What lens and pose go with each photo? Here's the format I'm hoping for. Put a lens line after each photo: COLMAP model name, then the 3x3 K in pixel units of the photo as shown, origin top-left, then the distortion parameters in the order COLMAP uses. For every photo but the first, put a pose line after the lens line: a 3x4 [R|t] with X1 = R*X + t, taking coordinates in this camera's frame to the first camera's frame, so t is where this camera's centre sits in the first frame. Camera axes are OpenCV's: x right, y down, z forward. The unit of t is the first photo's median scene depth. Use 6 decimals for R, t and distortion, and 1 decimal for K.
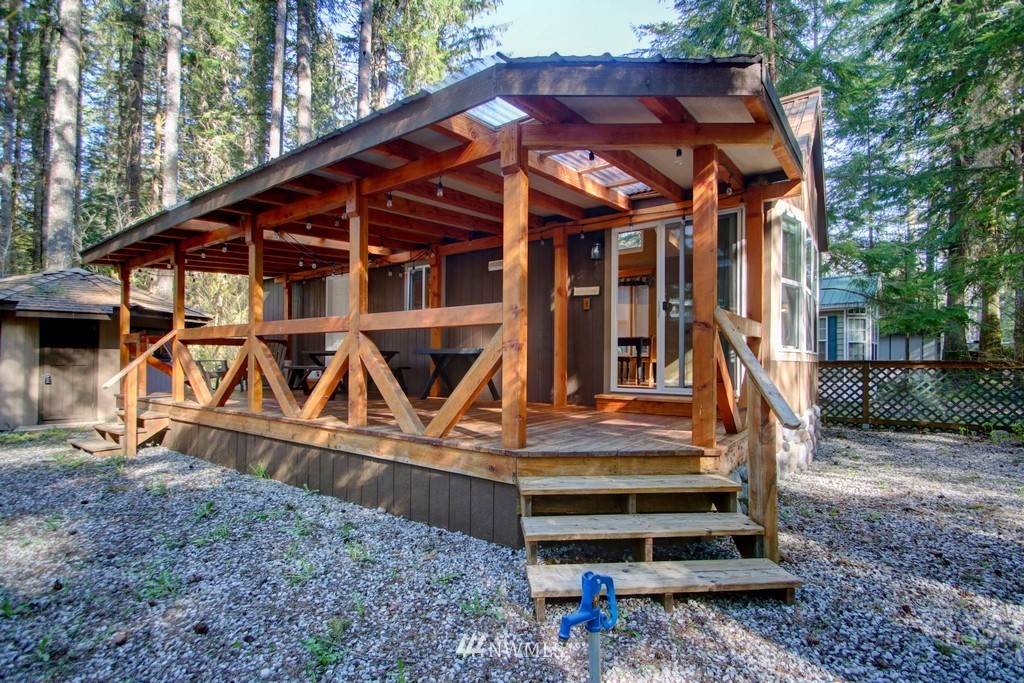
lens RADIAL K [[483.5, 0, 519.4], [0, 483.5, 355.9], [0, 0, 1]] dist [0.016216, -0.017724]
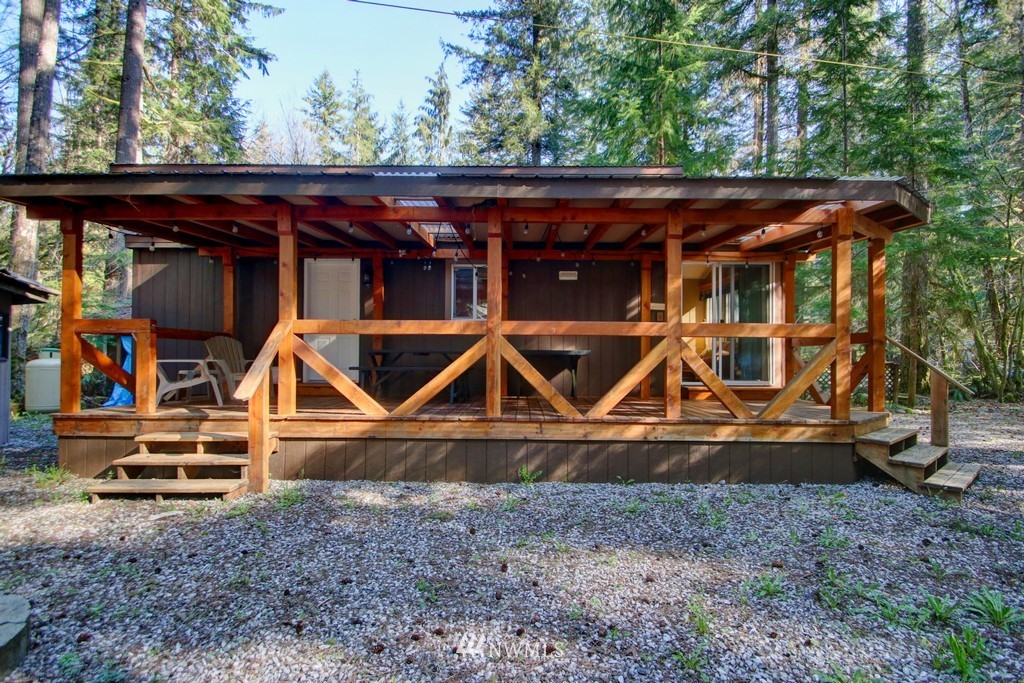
lens RADIAL K [[483.5, 0, 519.4], [0, 483.5, 355.9], [0, 0, 1]] dist [0.016216, -0.017724]
pose [[0.810779, 0.008073, 0.585297, -1.321412], [-0.008776, 0.999960, -0.001636, 0.000306], [-0.585287, -0.003811, 0.810817, 0.272112]]
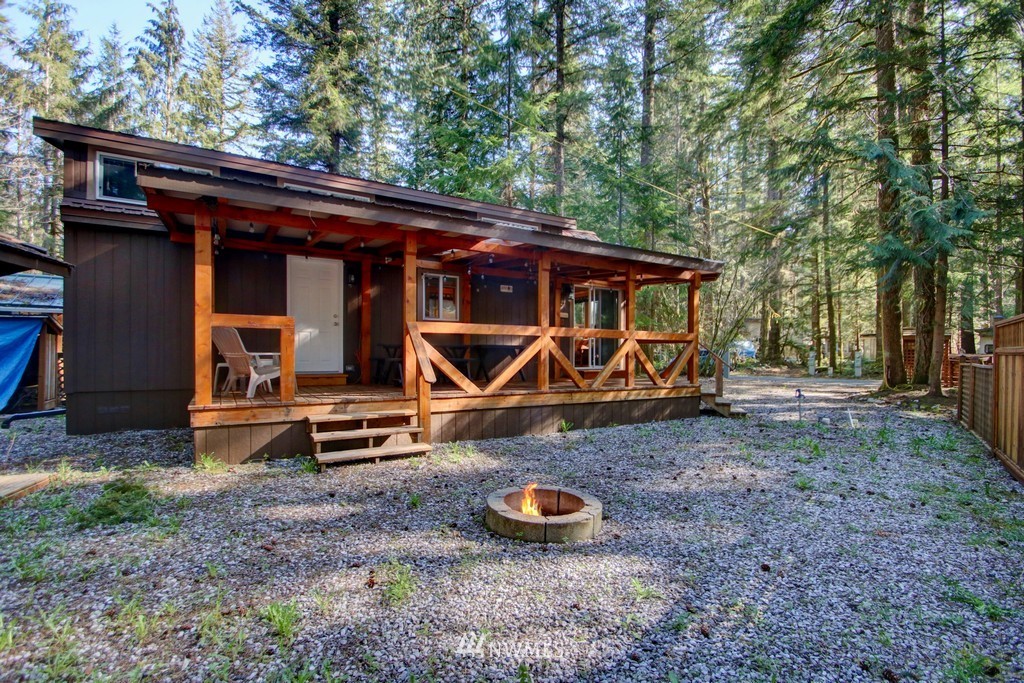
lens RADIAL K [[483.5, 0, 519.4], [0, 483.5, 355.9], [0, 0, 1]] dist [0.016216, -0.017724]
pose [[0.374335, -0.005690, 0.927276, -2.380236], [-0.011978, 0.999868, 0.010971, 0.001169], [-0.927216, -0.015214, 0.374217, 0.691515]]
